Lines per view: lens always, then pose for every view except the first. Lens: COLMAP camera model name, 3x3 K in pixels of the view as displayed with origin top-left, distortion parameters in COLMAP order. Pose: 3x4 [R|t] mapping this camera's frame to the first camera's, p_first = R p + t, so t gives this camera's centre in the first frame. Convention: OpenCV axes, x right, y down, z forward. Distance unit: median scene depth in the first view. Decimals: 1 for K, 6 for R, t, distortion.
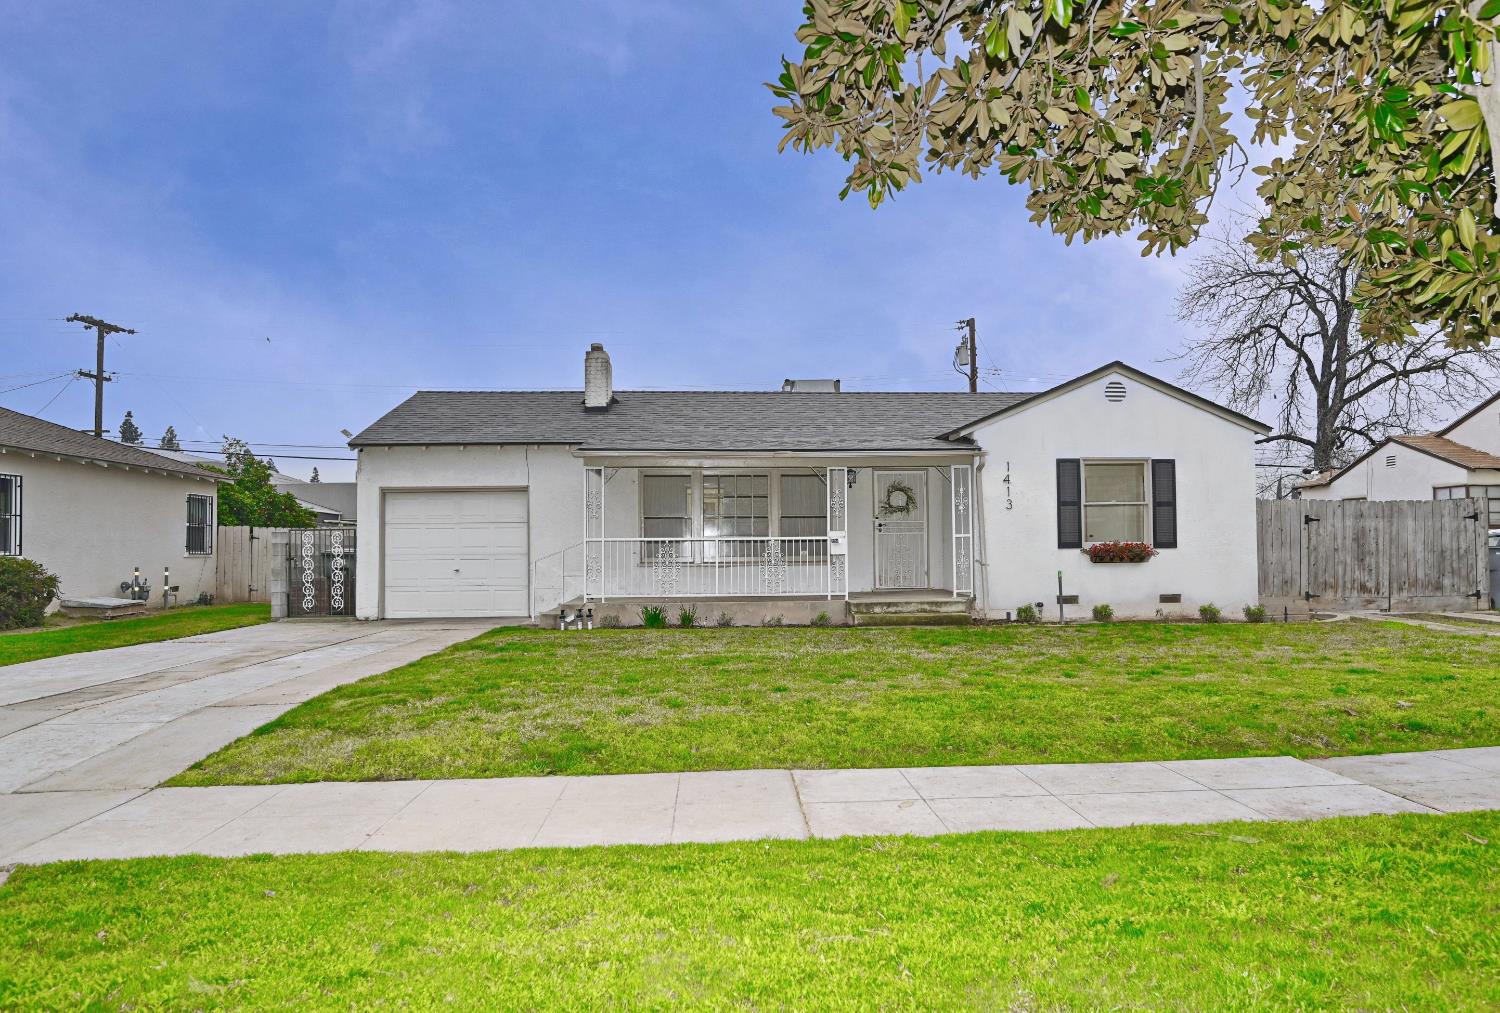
lens RADIAL K [[838.7, 0, 718.4], [0, 838.7, 533.6], [0, 0, 1]] dist [-0.001787, -0.001405]
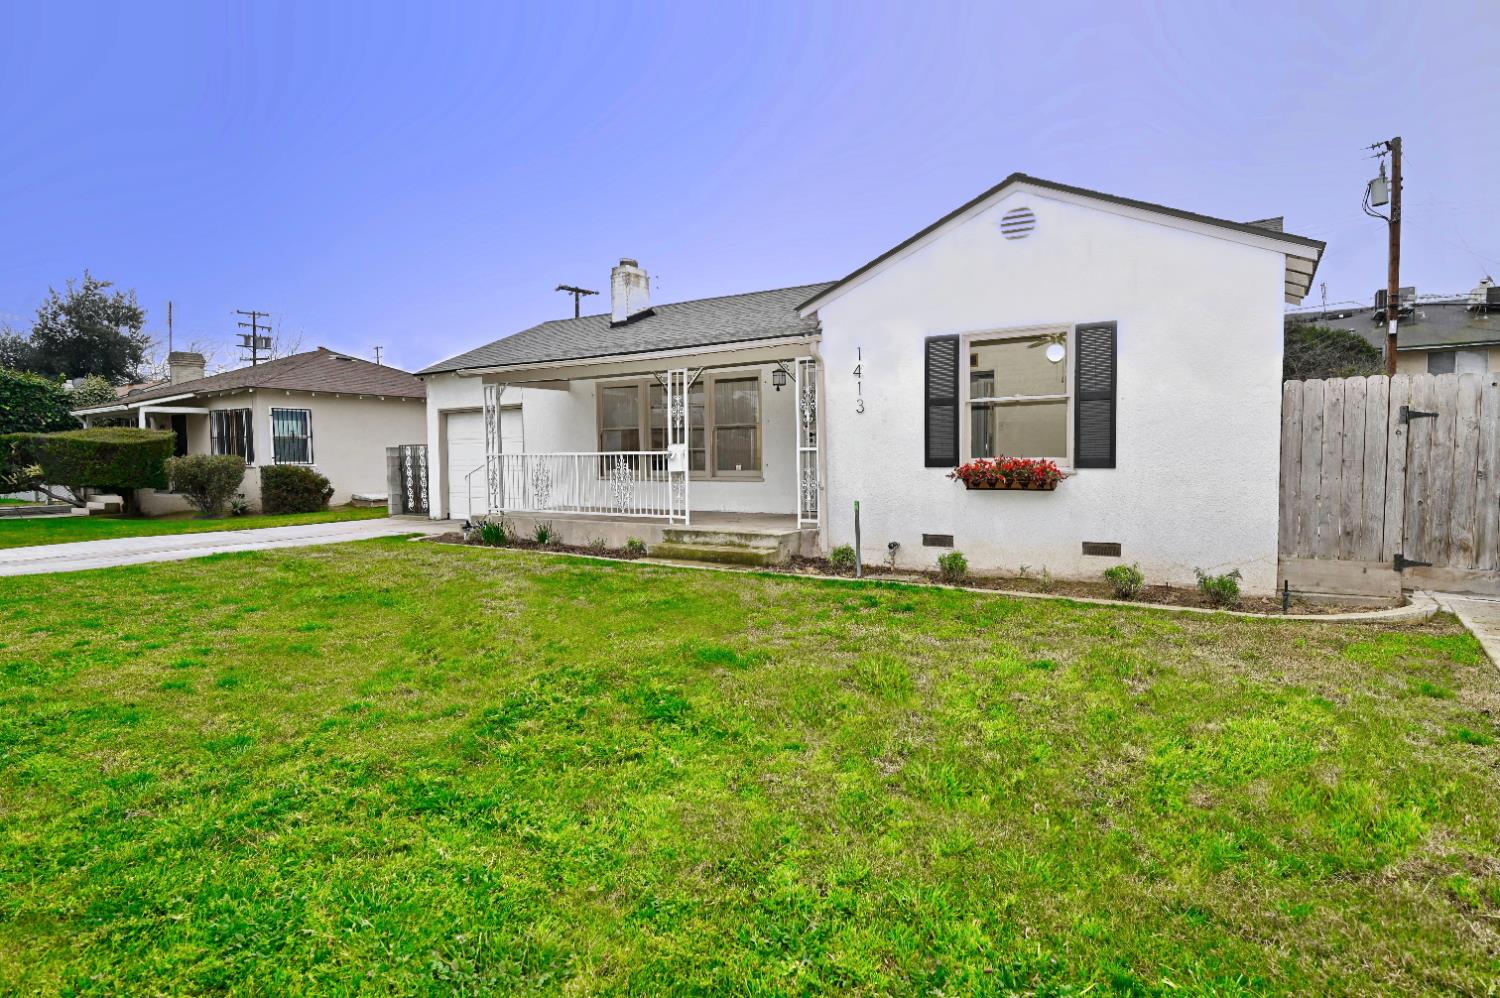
lens RADIAL K [[738.1, 0, 753.2], [0, 738.1, 508.4], [0, 0, 1]] dist [-0.013199, 0.000849]
pose [[0.832191, 0.040059, -0.553041, 0.614786], [0.015518, 0.995314, 0.095446, -0.008868], [0.554273, -0.088011, 0.827669, 0.400364]]
